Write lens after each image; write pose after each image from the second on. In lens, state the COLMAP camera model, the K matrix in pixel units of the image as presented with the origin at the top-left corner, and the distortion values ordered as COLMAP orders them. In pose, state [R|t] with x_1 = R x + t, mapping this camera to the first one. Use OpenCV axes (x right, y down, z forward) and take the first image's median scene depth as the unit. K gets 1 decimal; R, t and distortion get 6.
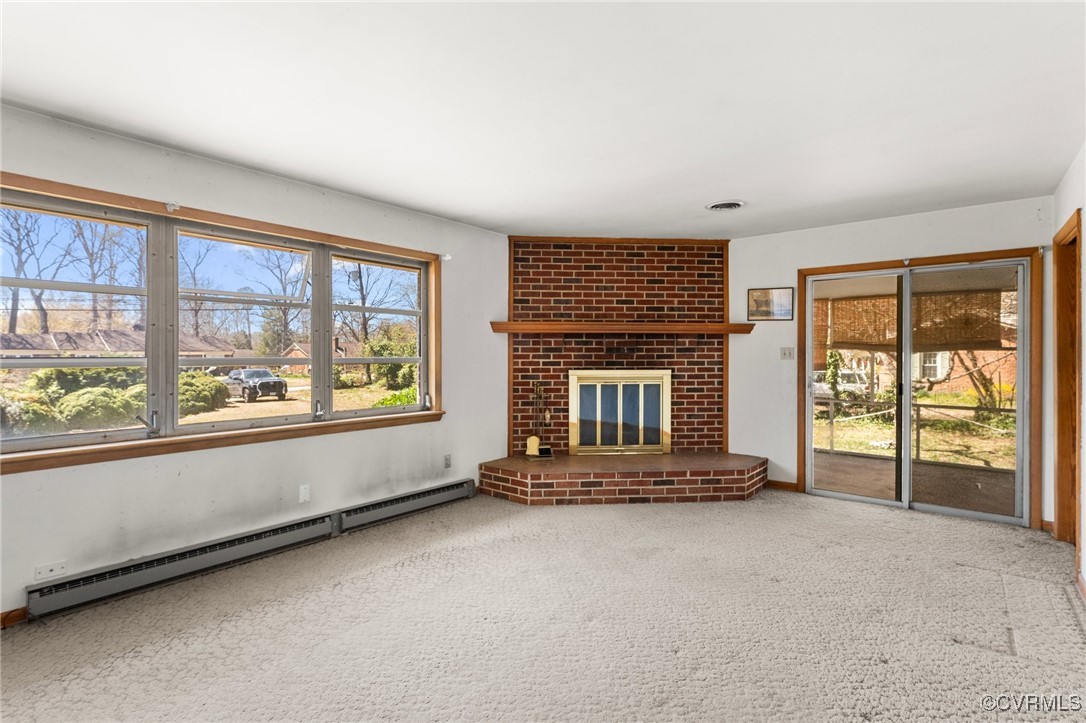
lens RADIAL K [[519.2, 0, 545.0], [0, 519.2, 357.8], [0, 0, 1]] dist [-0.000481, -0.000326]
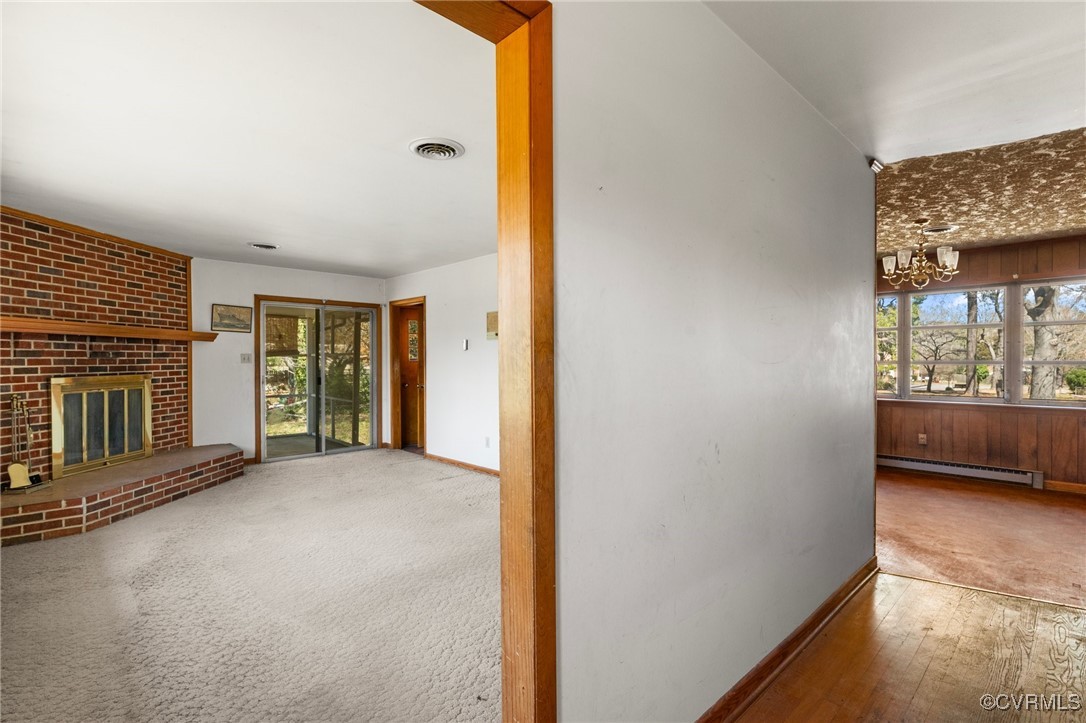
lens RADIAL K [[513.6, 0, 544.9], [0, 513.6, 364.8], [0, 0, 1]] dist [0.000118, -0.000278]
pose [[0.119373, -0.011369, 0.992784, -0.676834], [0.006103, 0.999924, 0.010717, -0.001460], [-0.992831, 0.004780, 0.119433, 0.112010]]
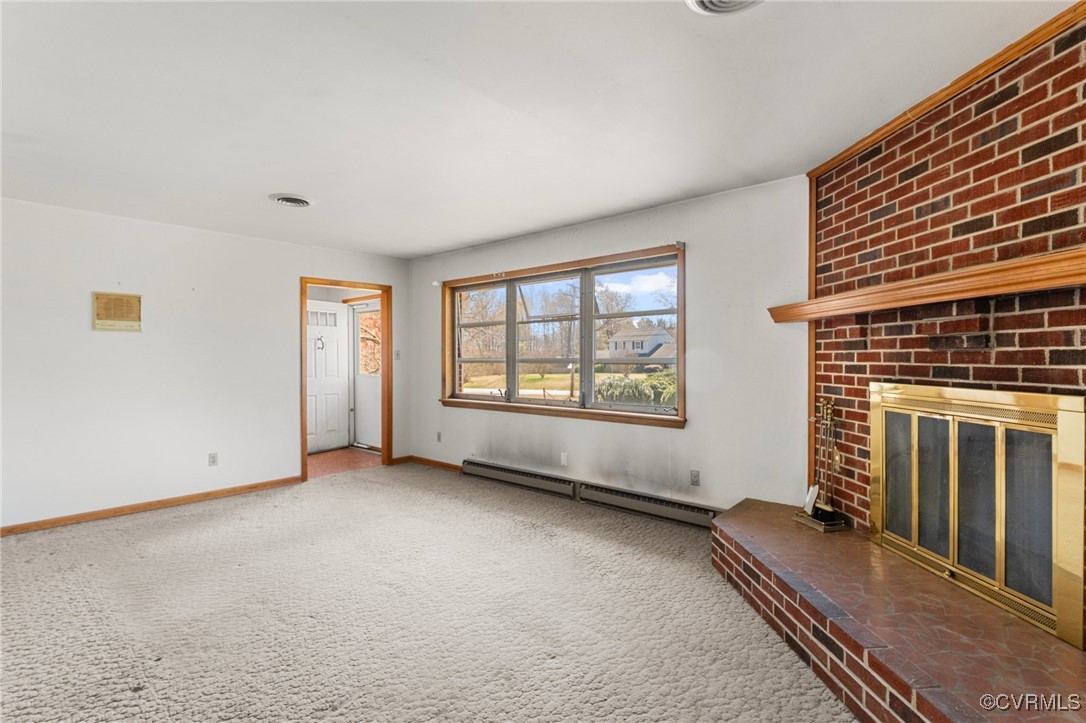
lens RADIAL K [[513.6, 0, 544.9], [0, 513.6, 364.8], [0, 0, 1]] dist [0.000118, -0.000278]
pose [[-0.034294, 0.016410, -0.999277, 0.588425], [0.001489, 0.999865, 0.016369, -0.003269], [0.999411, -0.000926, -0.034314, 0.678220]]
